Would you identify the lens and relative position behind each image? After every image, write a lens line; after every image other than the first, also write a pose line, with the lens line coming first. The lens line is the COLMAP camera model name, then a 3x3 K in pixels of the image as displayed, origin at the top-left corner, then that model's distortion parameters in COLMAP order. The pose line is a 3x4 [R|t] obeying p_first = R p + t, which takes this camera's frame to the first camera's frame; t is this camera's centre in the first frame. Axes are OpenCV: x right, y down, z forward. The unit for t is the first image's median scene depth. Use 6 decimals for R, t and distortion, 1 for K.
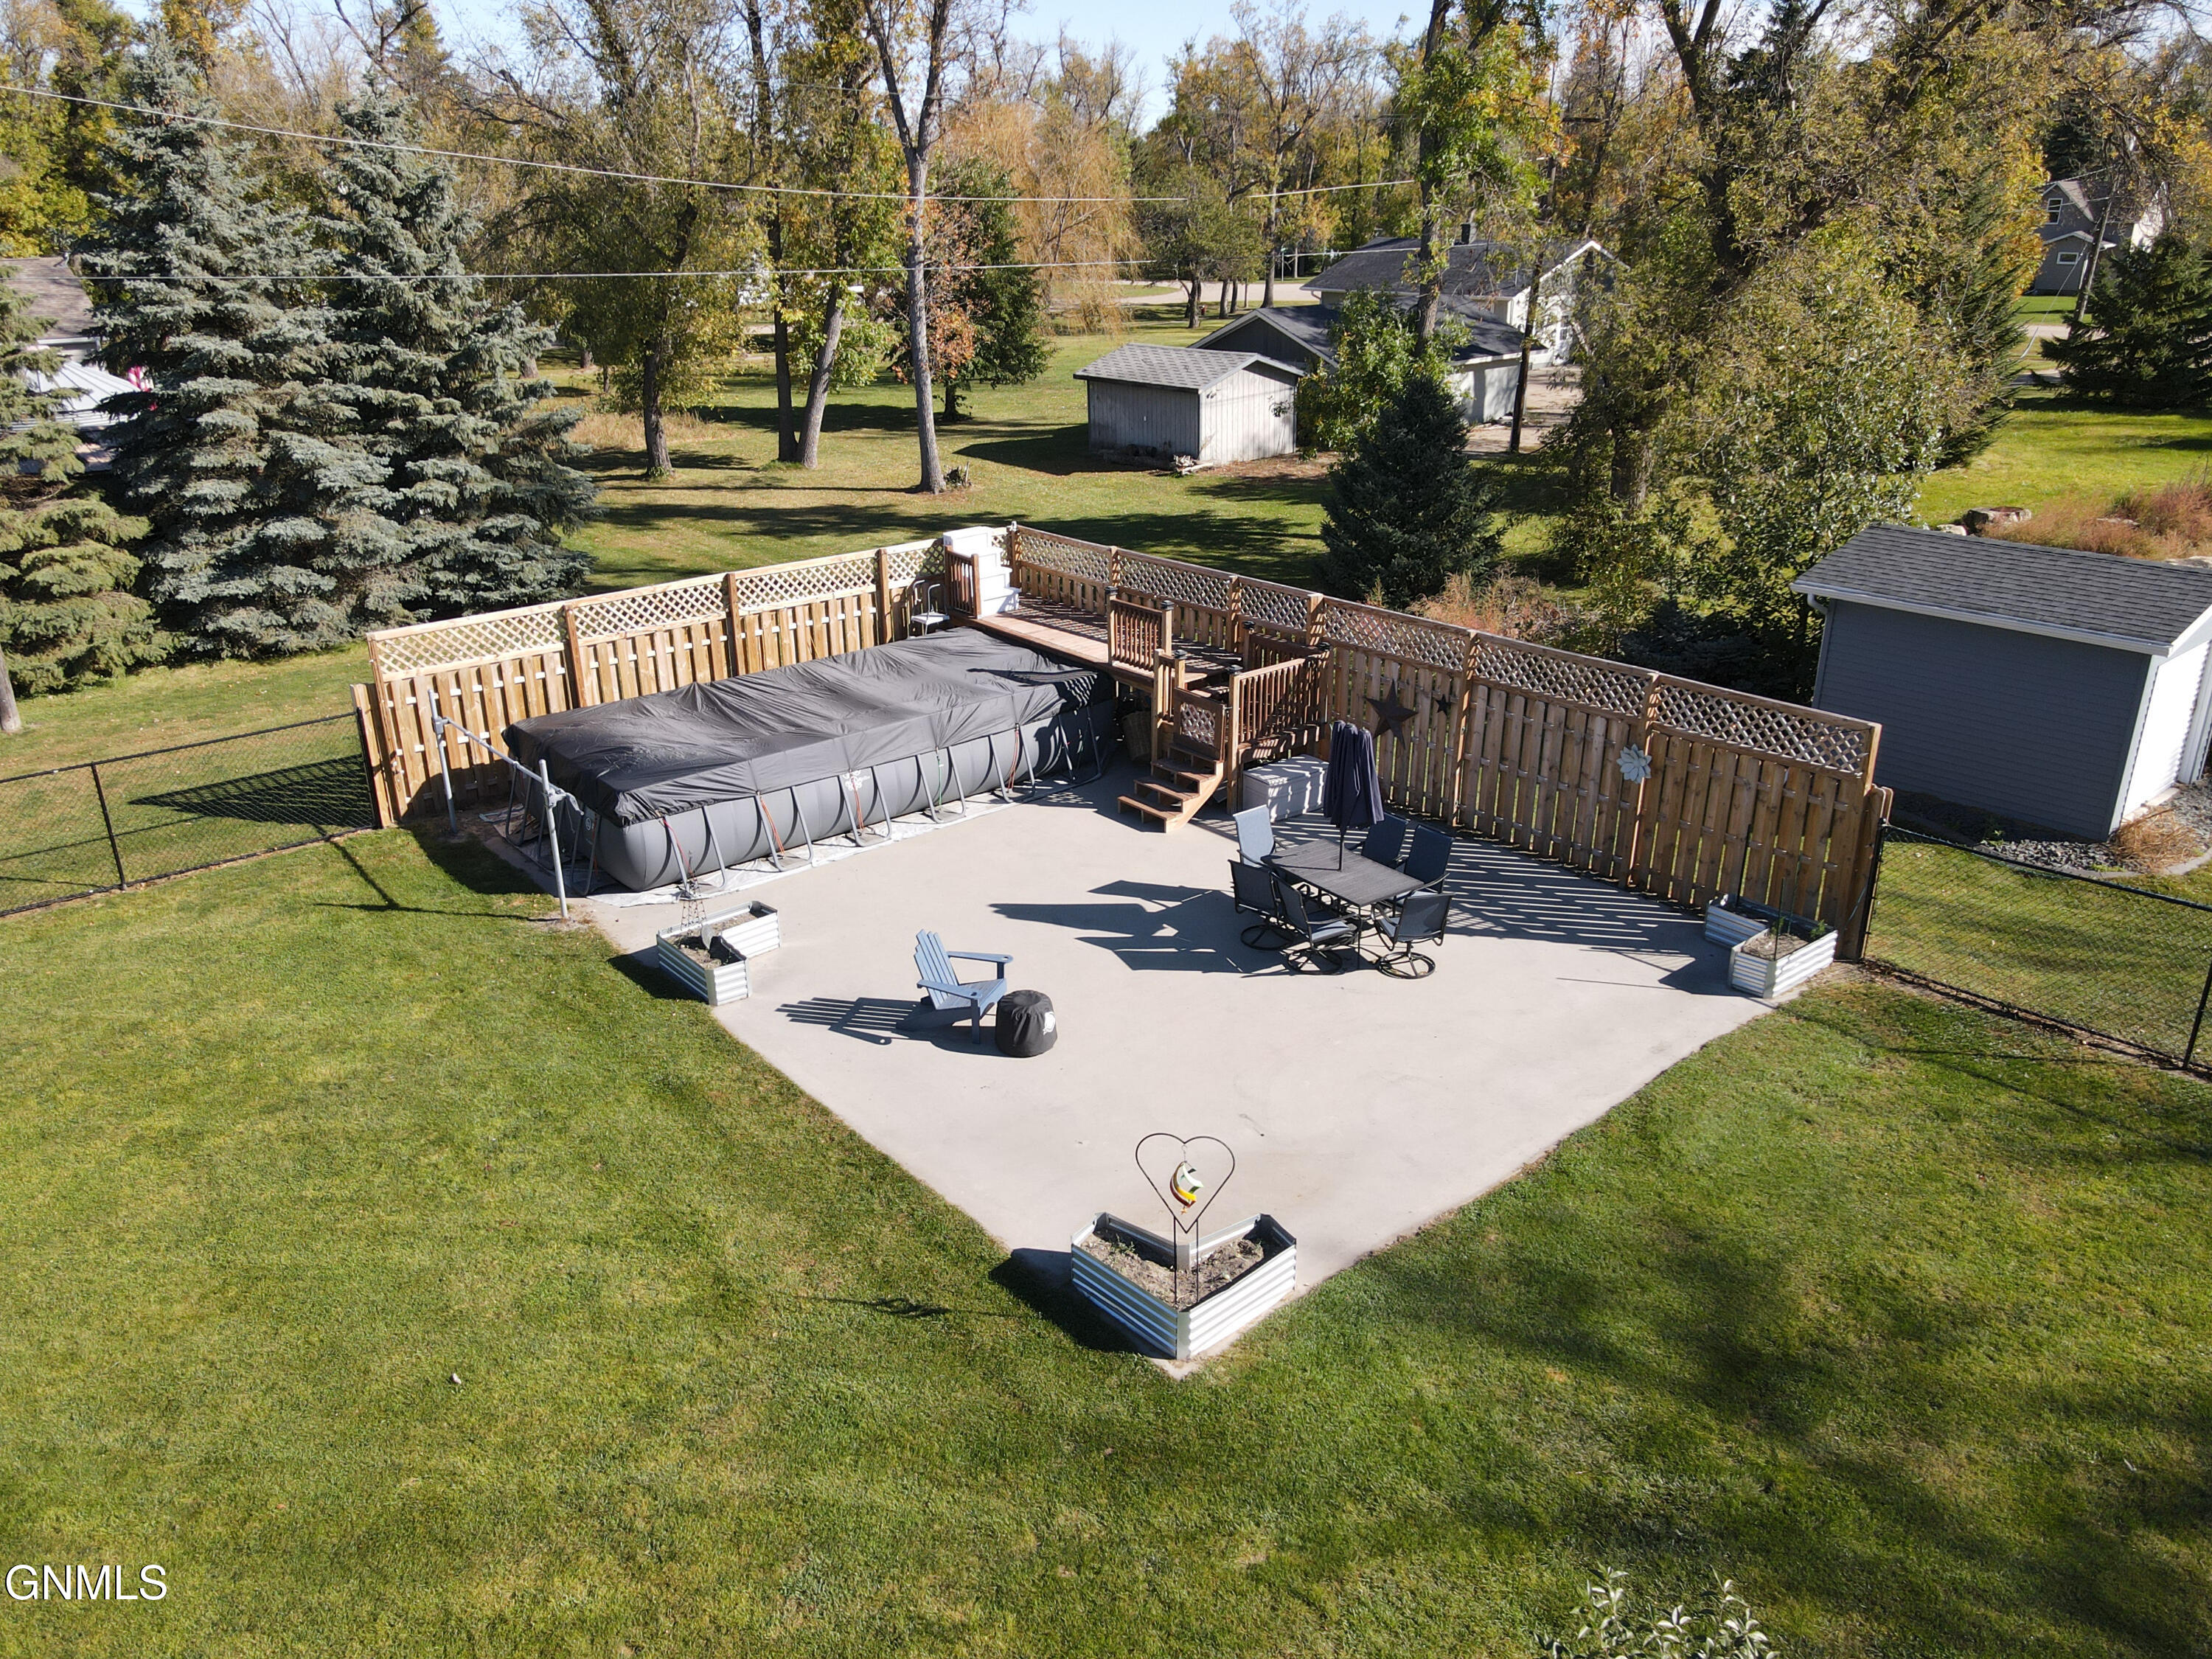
lens RADIAL K [[1646.2, 0, 1097.0], [0, 1646.2, 831.0], [0, 0, 1]] dist [0.008526, -0.001744]
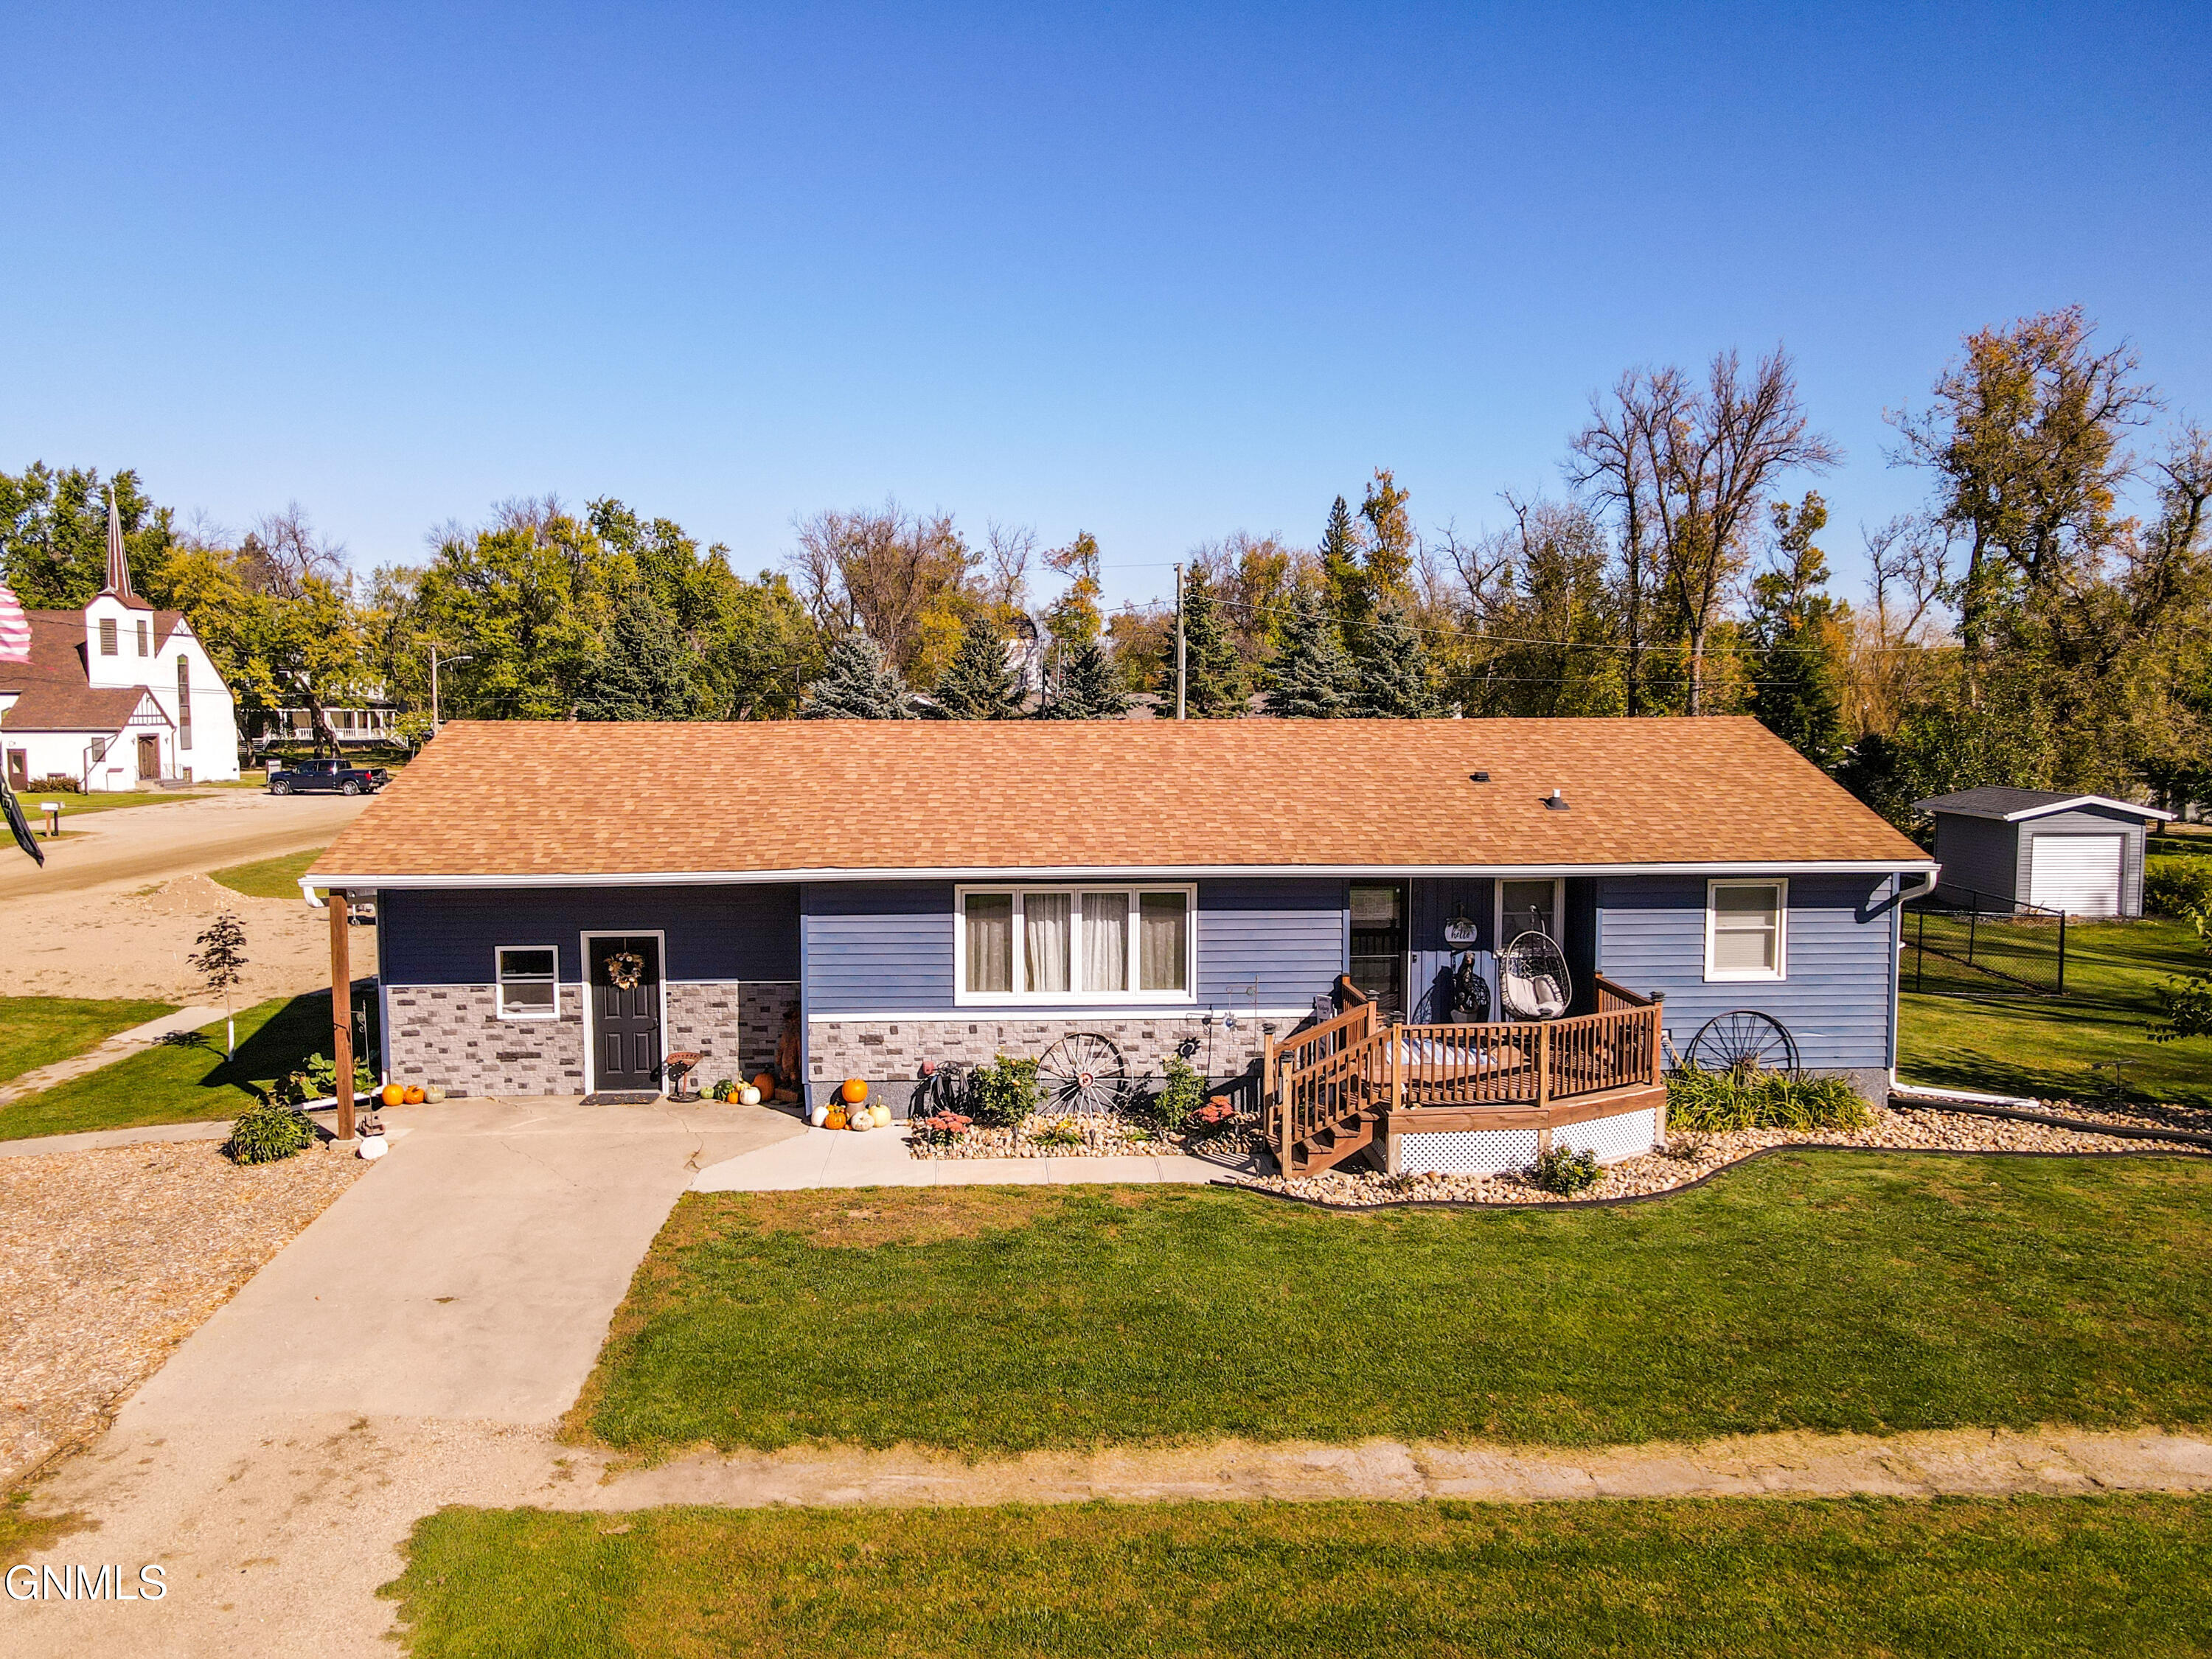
lens RADIAL K [[1646.2, 0, 1107.0], [0, 1646.2, 826.3], [0, 0, 1]] dist [0.008526, -0.001744]
pose [[0.775963, 0.062085, -0.627716, 0.760961], [-0.238393, 0.950202, -0.200713, 0.427904], [0.583996, 0.305389, 0.752122, -0.925659]]
